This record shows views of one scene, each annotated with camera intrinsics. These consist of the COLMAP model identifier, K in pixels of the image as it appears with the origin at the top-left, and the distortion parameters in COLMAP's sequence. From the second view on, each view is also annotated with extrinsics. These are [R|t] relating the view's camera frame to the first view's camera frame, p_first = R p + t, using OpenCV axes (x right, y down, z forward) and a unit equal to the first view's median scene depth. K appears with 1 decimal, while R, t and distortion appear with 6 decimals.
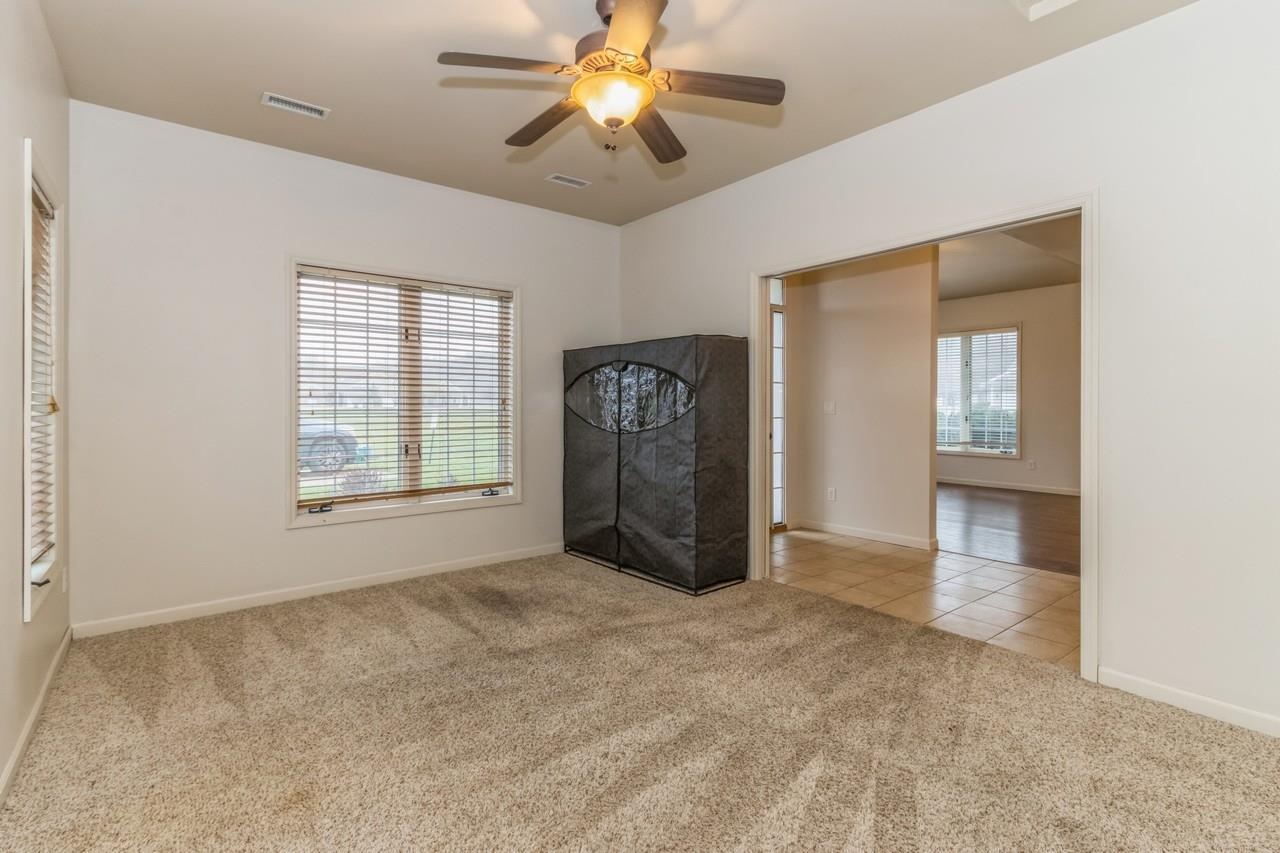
lens RADIAL K [[598.0, 0, 640.3], [0, 598.0, 410.3], [0, 0, 1]] dist [-0.000432, -0.001061]
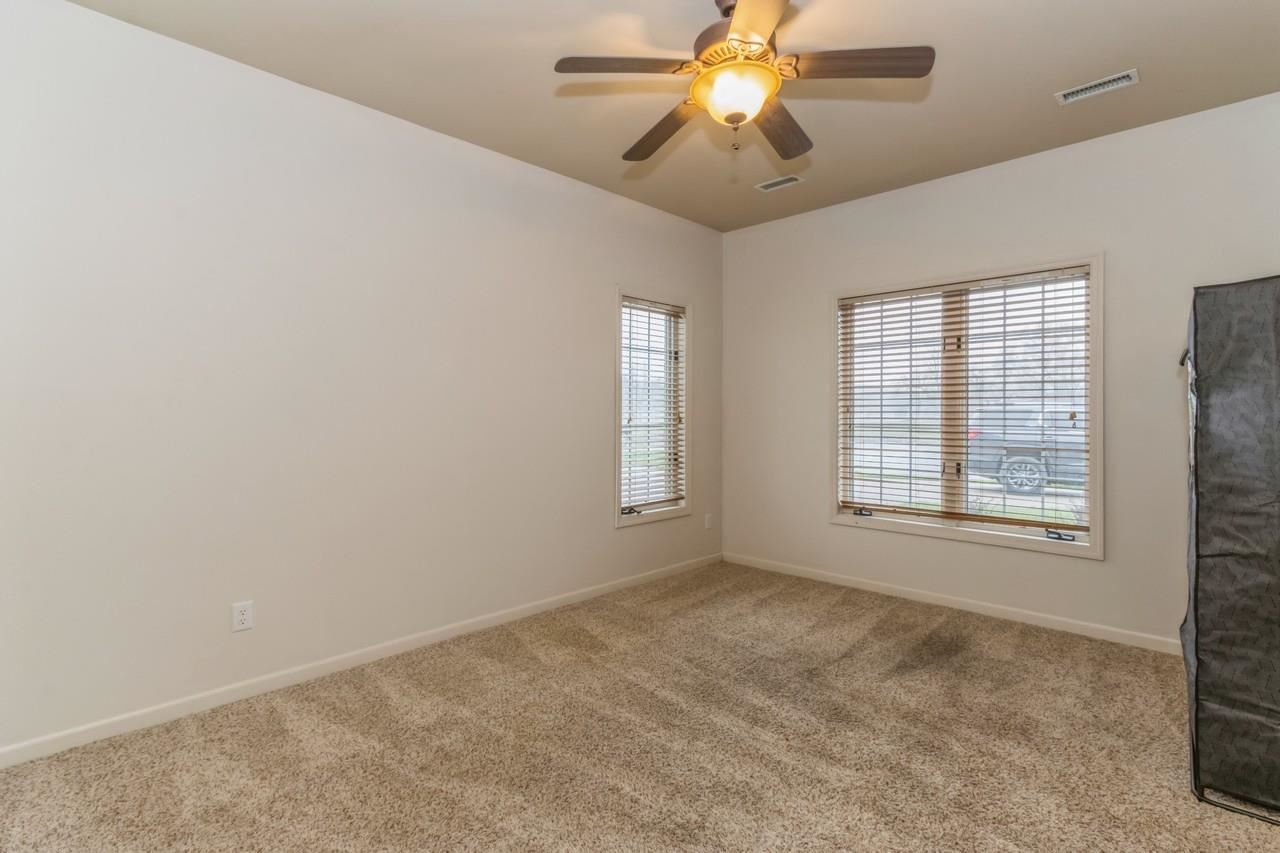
lens RADIAL K [[590.4, 0, 635.3], [0, 590.4, 415.9], [0, 0, 1]] dist [0.001498, -0.000249]
pose [[0.129227, -0.000290, -0.991615, 0.523395], [-0.012839, 0.999916, -0.001965, -0.007883], [0.991532, 0.012986, 0.129212, 0.451361]]
